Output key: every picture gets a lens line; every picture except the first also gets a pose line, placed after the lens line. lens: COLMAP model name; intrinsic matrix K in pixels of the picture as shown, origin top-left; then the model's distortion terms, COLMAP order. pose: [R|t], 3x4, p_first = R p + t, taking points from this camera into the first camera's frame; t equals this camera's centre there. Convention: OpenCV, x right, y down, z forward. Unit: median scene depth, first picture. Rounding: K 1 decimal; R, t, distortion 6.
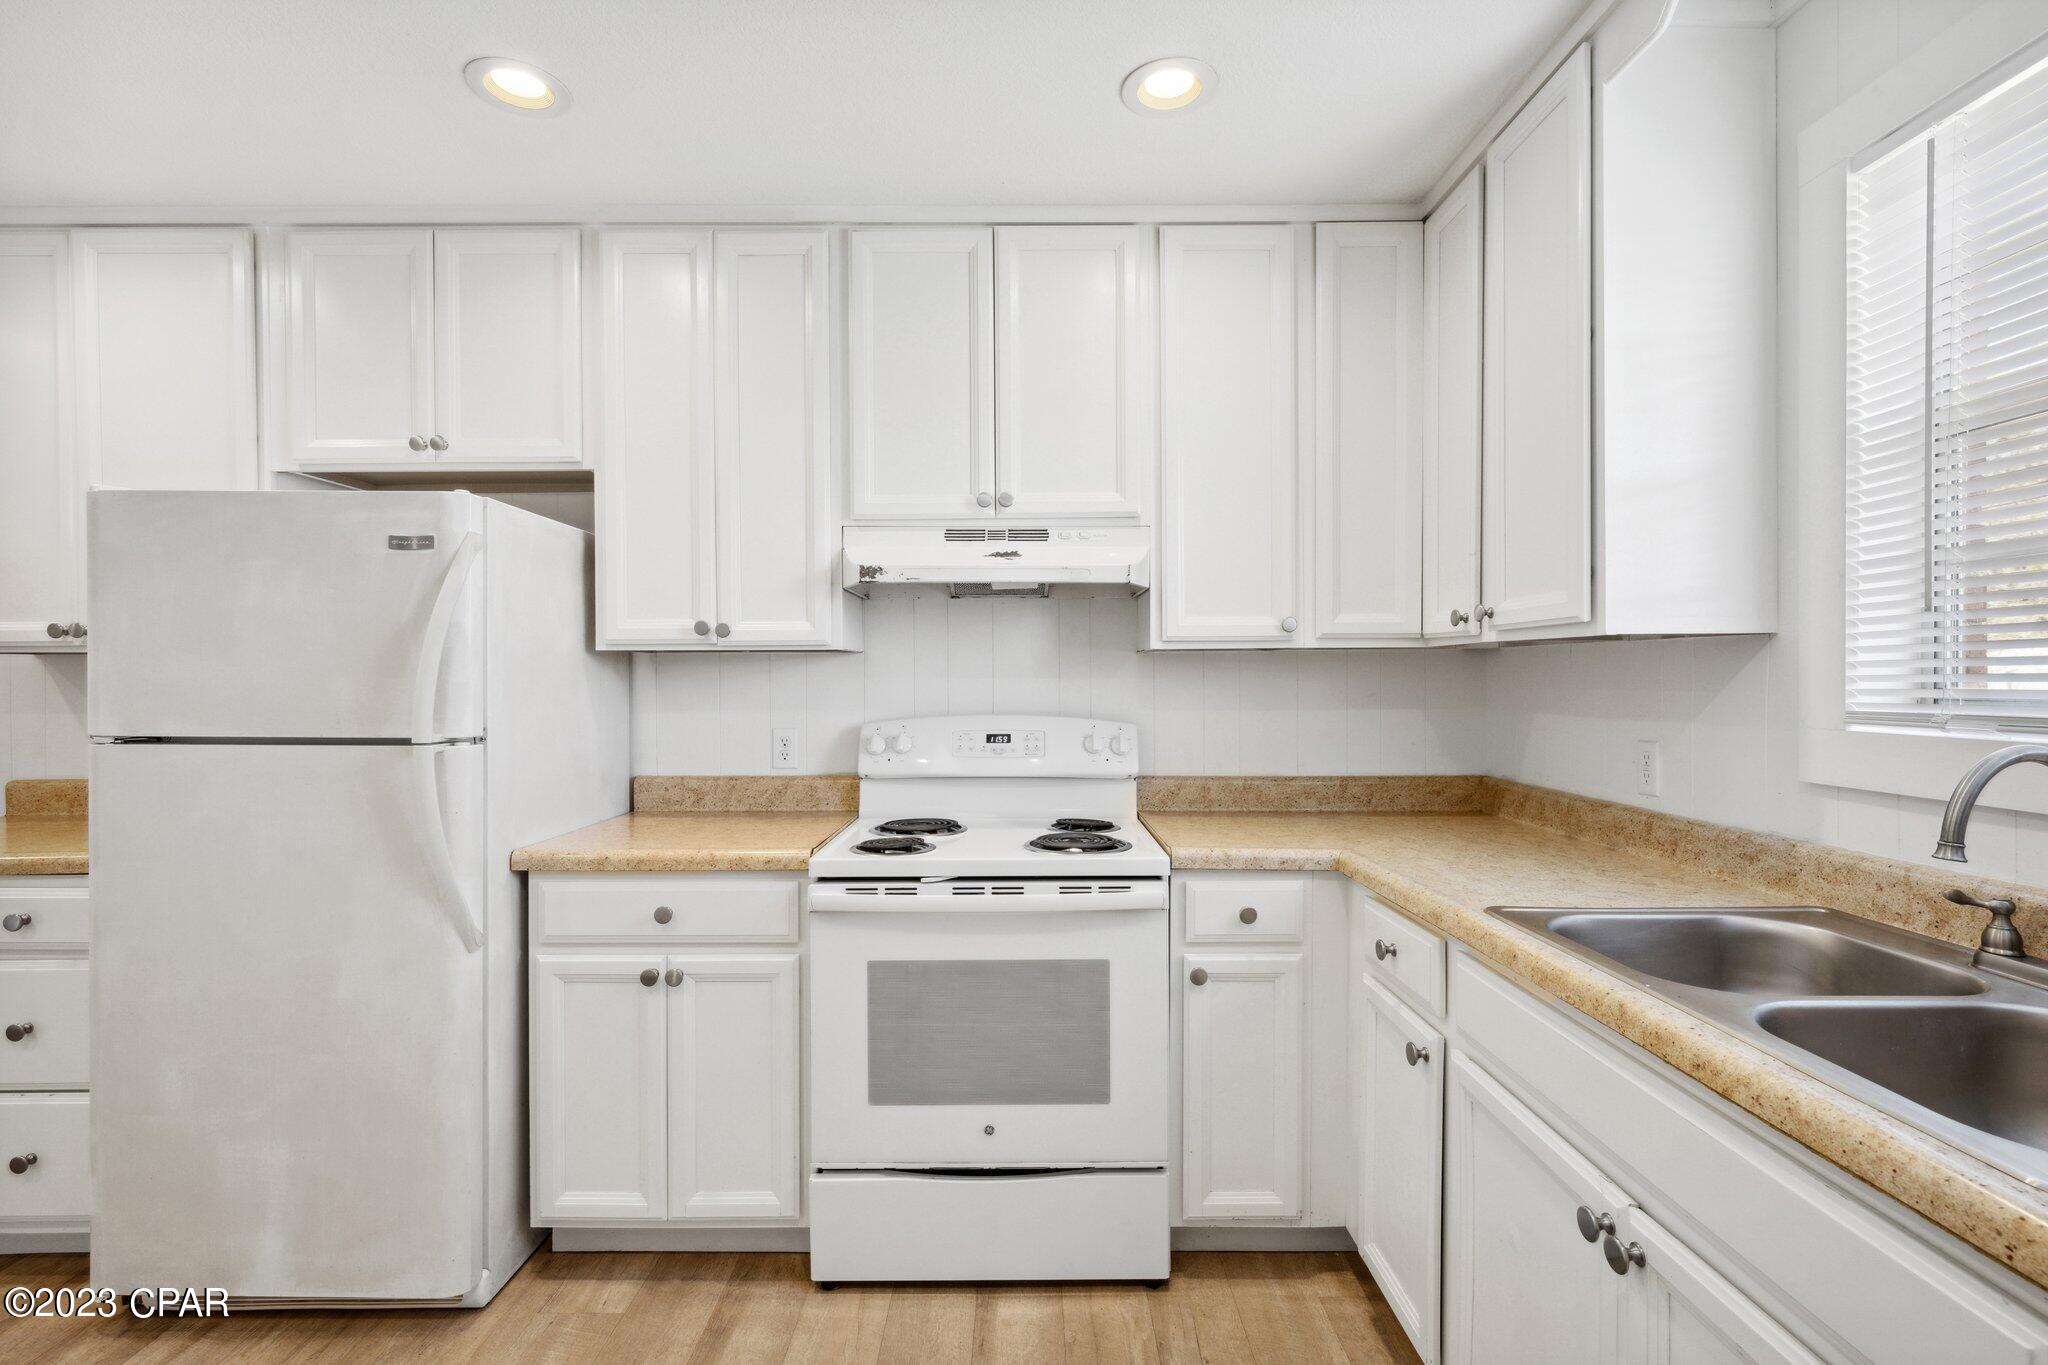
lens RADIAL K [[934.7, 0, 1024.1], [0, 934.7, 679.4], [0, 0, 1]] dist [0.000932, 0.000198]
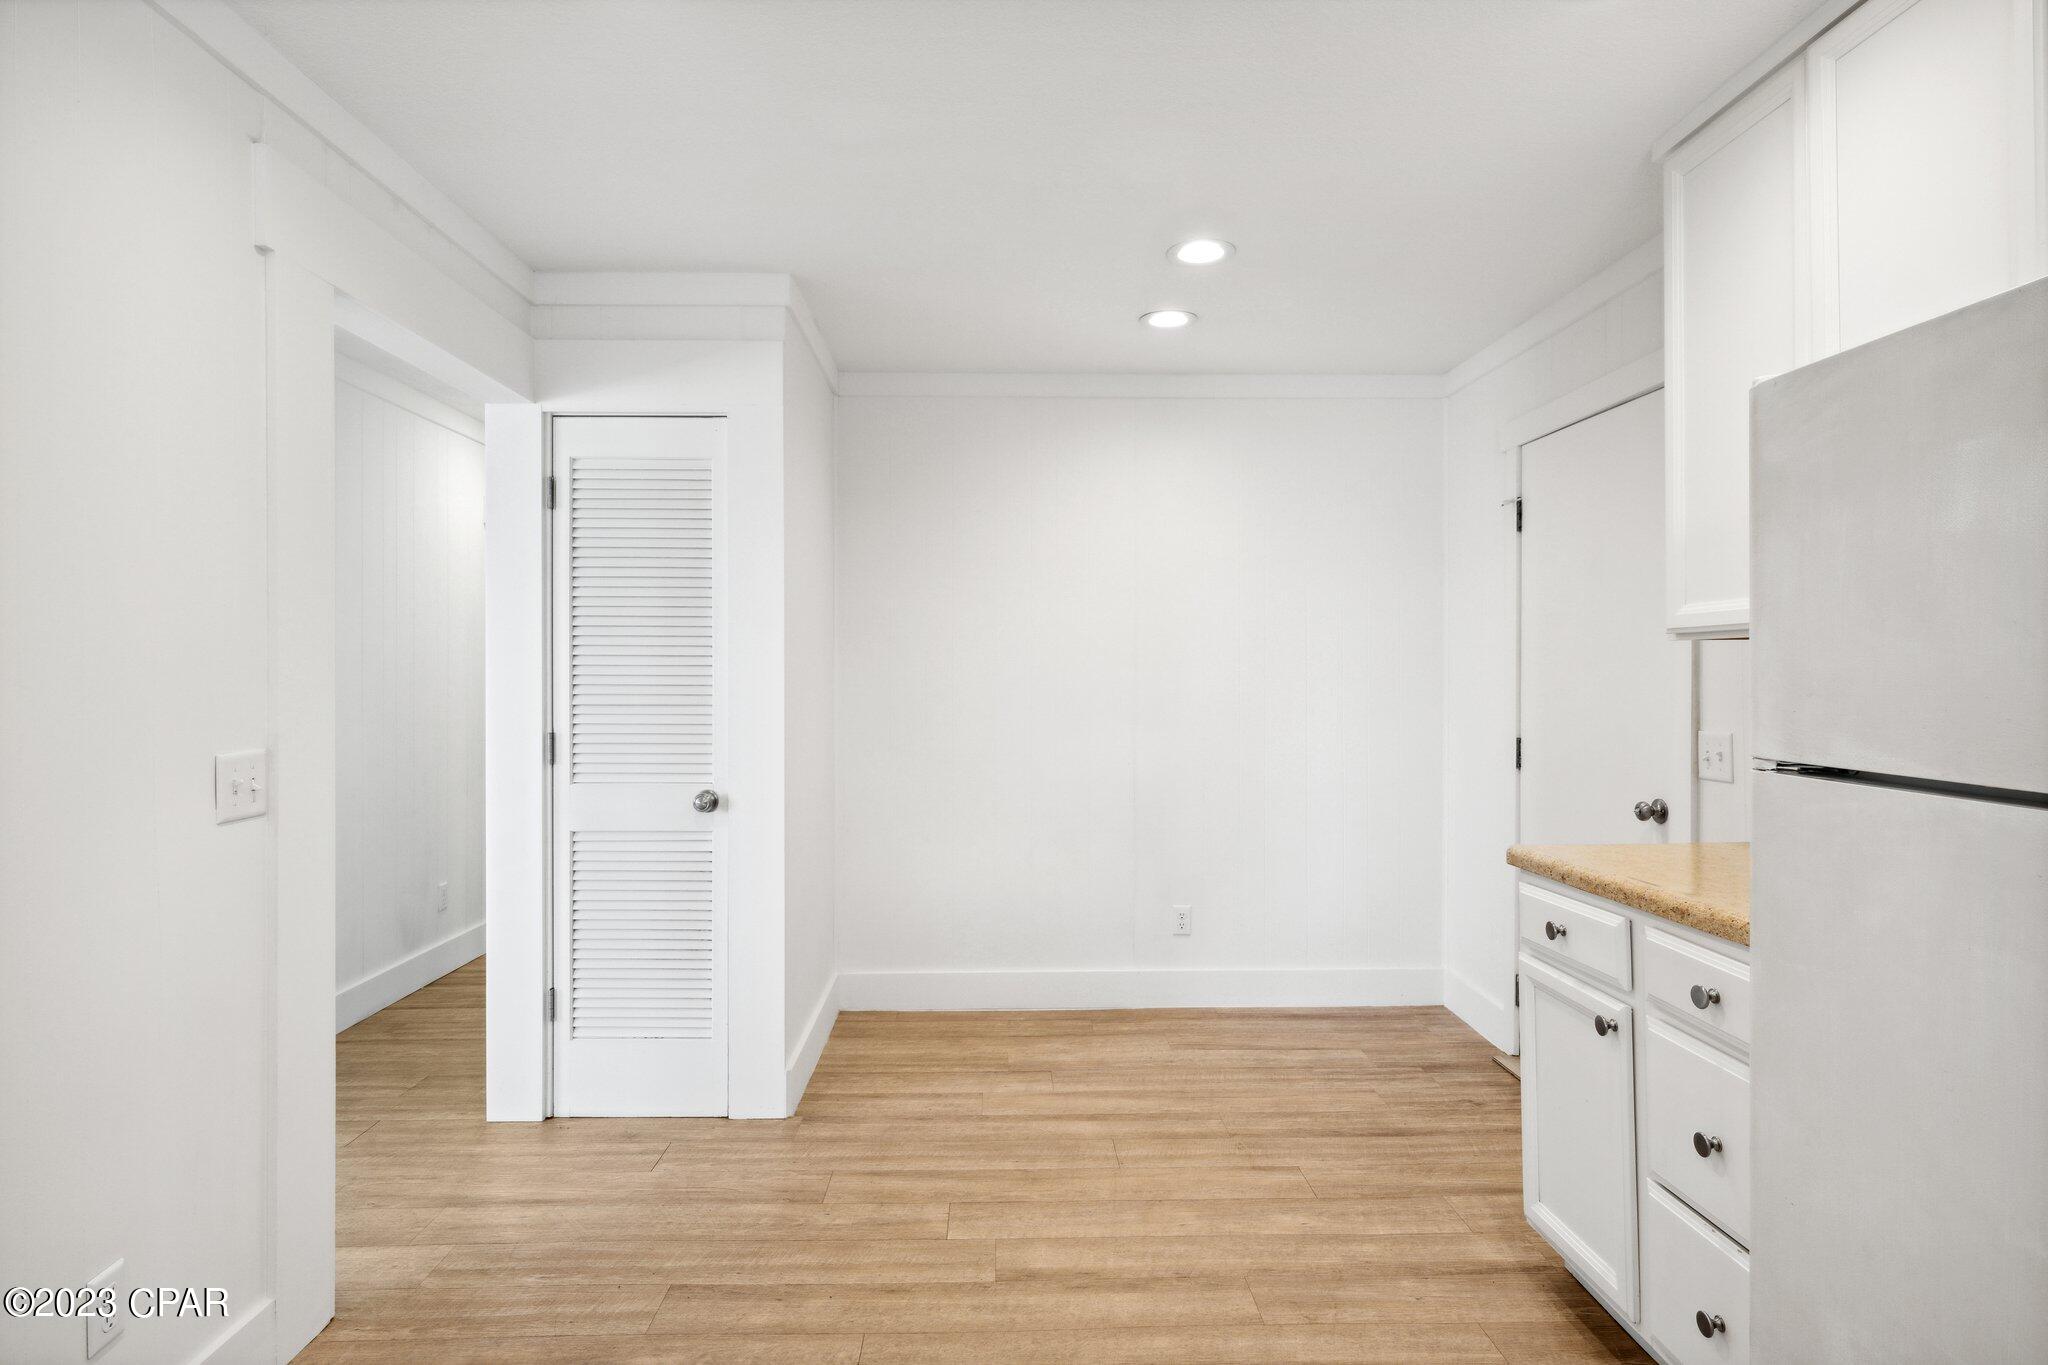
lens RADIAL K [[1103.9, 0, 1027.2], [0, 1103.9, 673.4], [0, 0, 1]] dist [0.001379, 0.000559]
pose [[0.026987, 0.001814, -0.999634, -0.209527], [-0.000363, 0.999998, 0.001805, 0.000558], [0.999636, 0.000314, 0.026988, 0.430576]]
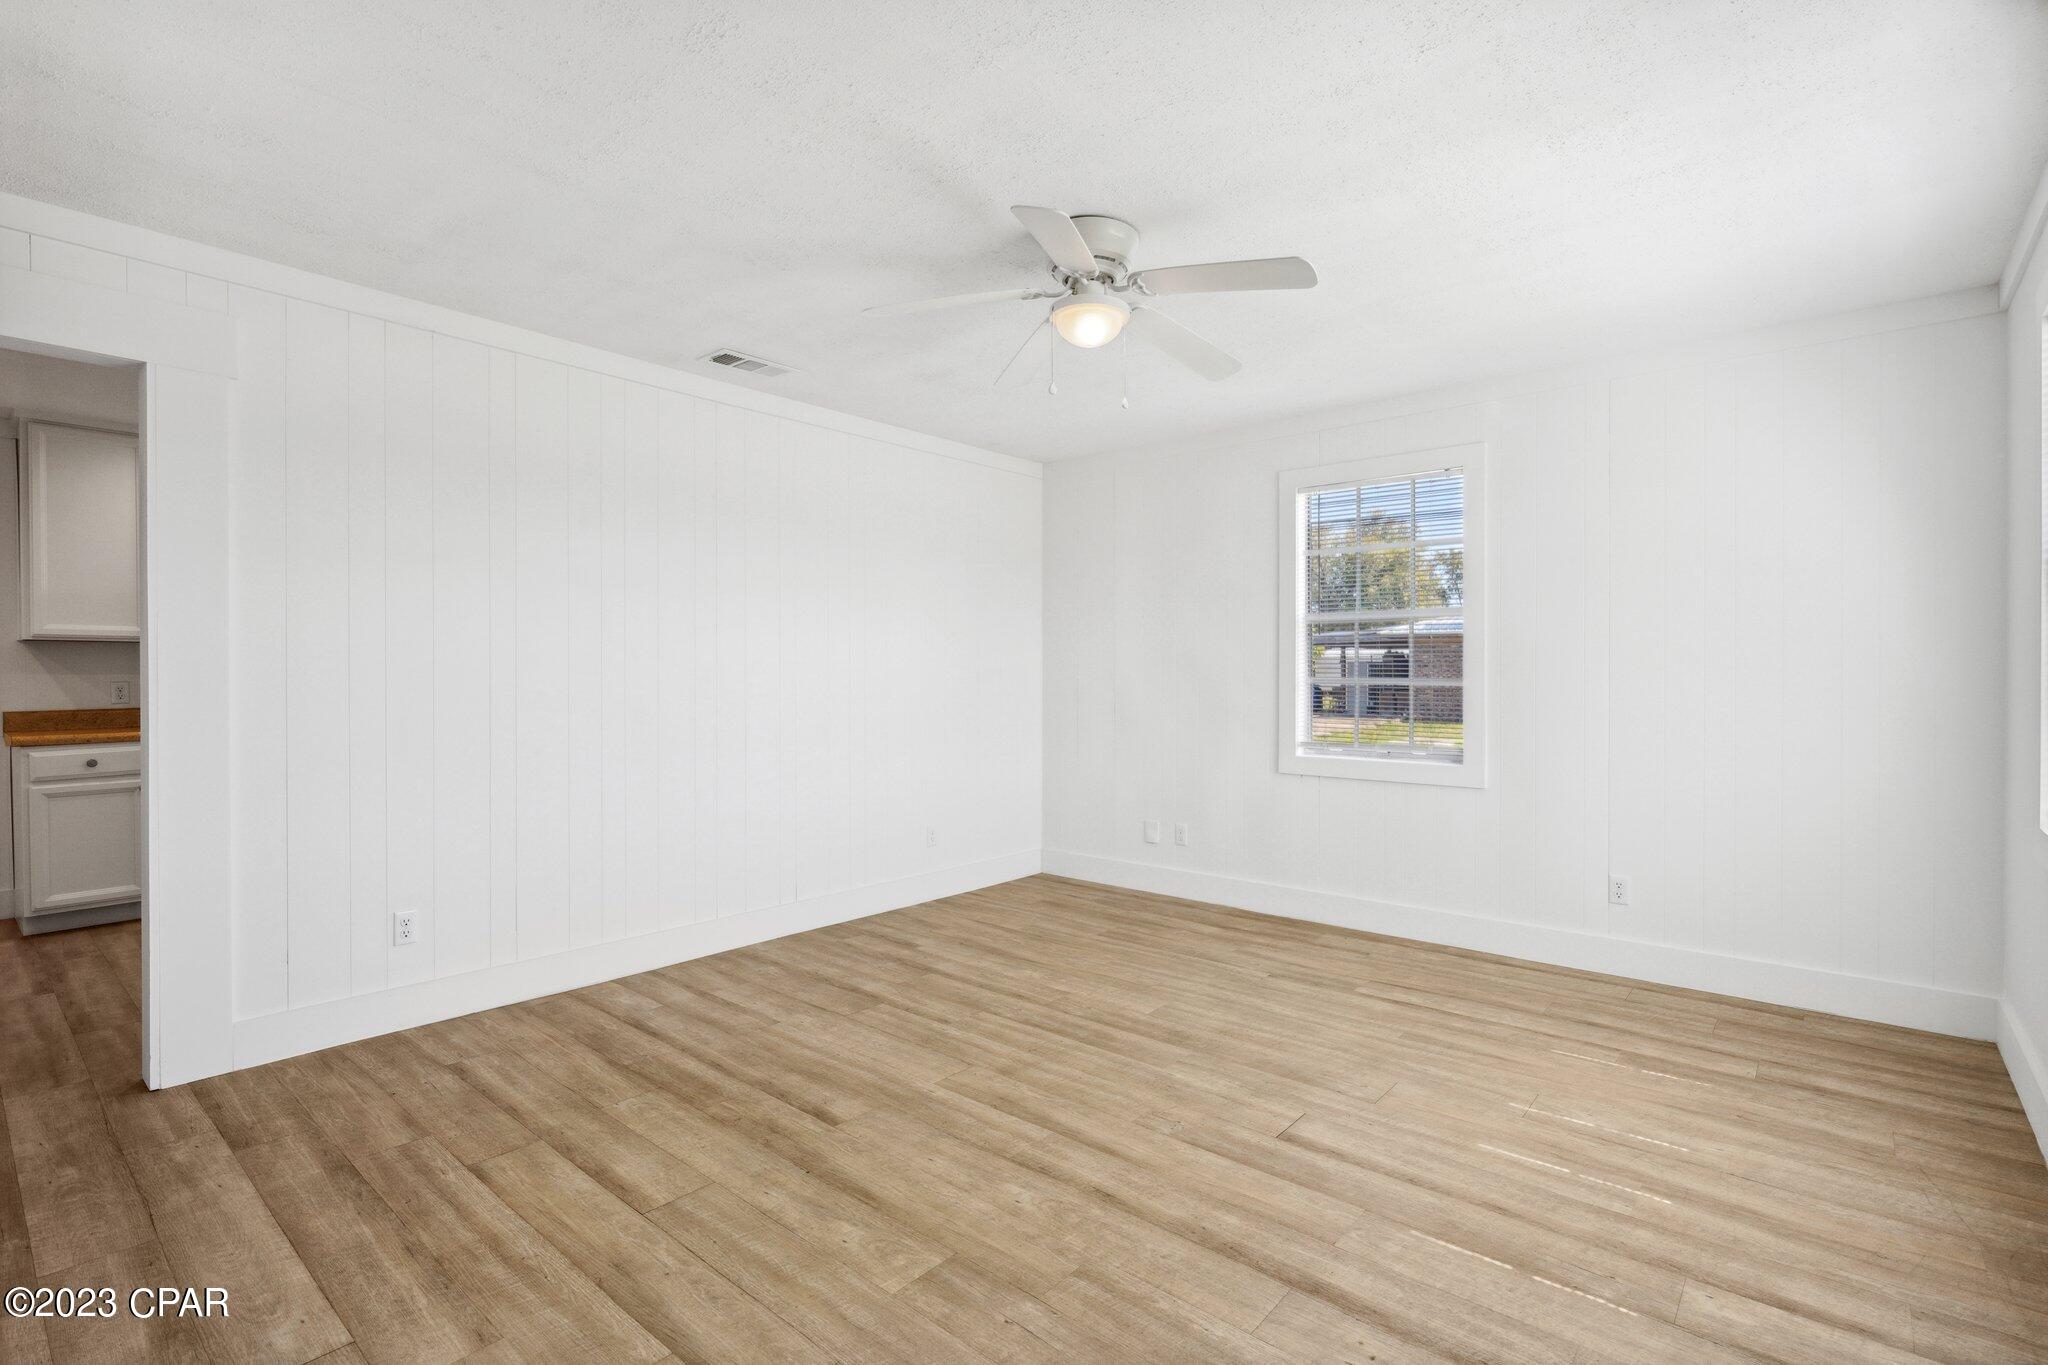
lens RADIAL K [[934.7, 0, 1027.0], [0, 934.7, 687.0], [0, 0, 1]] dist [0.000932, 0.000198]
pose [[0.651380, -0.006268, 0.758725, -1.522368], [0.001558, 0.999975, 0.006923, 0.067100], [-0.758750, -0.003327, 0.651374, -2.107962]]
